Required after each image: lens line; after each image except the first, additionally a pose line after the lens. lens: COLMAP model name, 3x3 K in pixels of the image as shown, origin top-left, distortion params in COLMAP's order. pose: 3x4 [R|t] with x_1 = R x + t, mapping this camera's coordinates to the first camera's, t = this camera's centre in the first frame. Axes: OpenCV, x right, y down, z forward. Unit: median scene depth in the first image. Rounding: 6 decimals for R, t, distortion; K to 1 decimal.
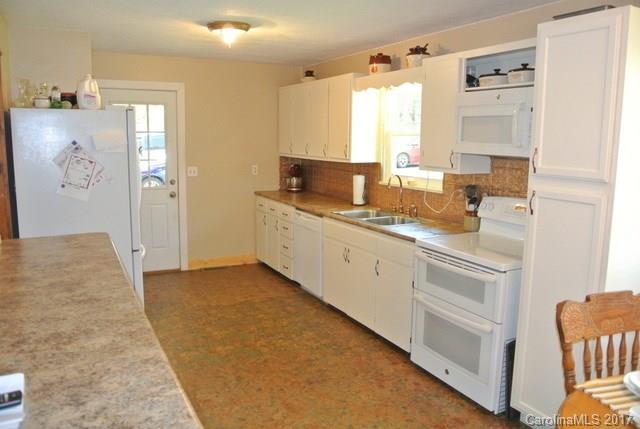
lens RADIAL K [[497.1, 0, 320.6], [0, 497.1, 211.9], [0, 0, 1]] dist [-0.093735, 0.052056]
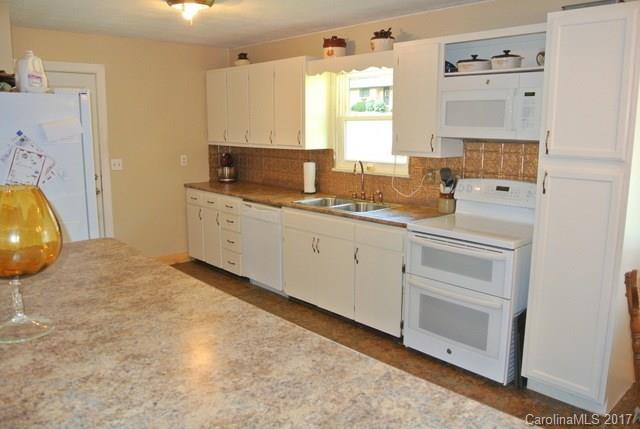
lens RADIAL K [[505.0, 0, 320.0], [0, 505.0, 214.5], [0, 0, 1]] dist [-0.098538, 0.036865]
pose [[0.966632, -0.054282, 0.250351, -0.215590], [0.047416, 0.998317, 0.033379, -0.005997], [-0.251742, -0.020394, 0.967580, 0.056679]]
